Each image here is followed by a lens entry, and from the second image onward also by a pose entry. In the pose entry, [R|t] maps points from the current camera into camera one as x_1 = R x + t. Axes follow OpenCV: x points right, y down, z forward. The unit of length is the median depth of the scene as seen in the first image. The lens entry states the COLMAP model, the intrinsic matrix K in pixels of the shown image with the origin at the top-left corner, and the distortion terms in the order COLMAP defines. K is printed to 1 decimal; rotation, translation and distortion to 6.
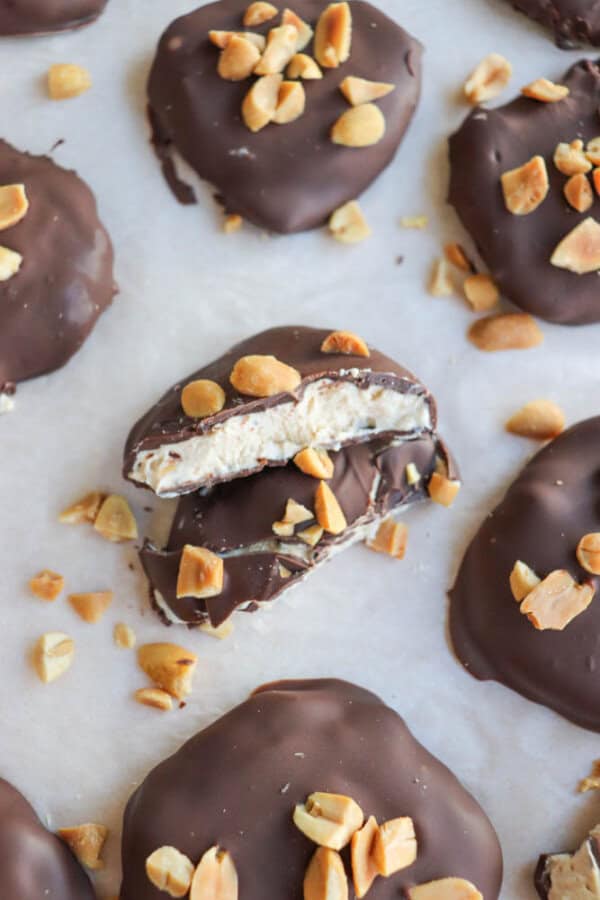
lens RADIAL K [[1082.6, 0, 310.5], [0, 1082.6, 476.5], [0, 0, 1]] dist [-0.031370, -0.032670]
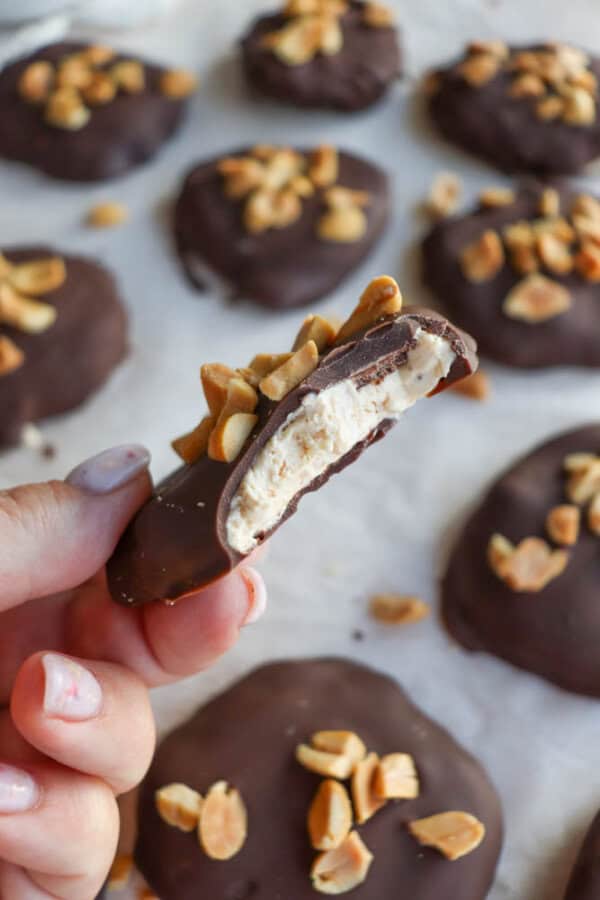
lens RADIAL K [[1082.6, 0, 310.5], [0, 1082.6, 476.5], [0, 0, 1]] dist [-0.031370, -0.032670]
pose [[0.999064, -0.037311, -0.021904, 0.028548], [0.028779, 0.951113, -0.307498, 0.361928], [0.032306, 0.306580, 0.951297, -0.086613]]
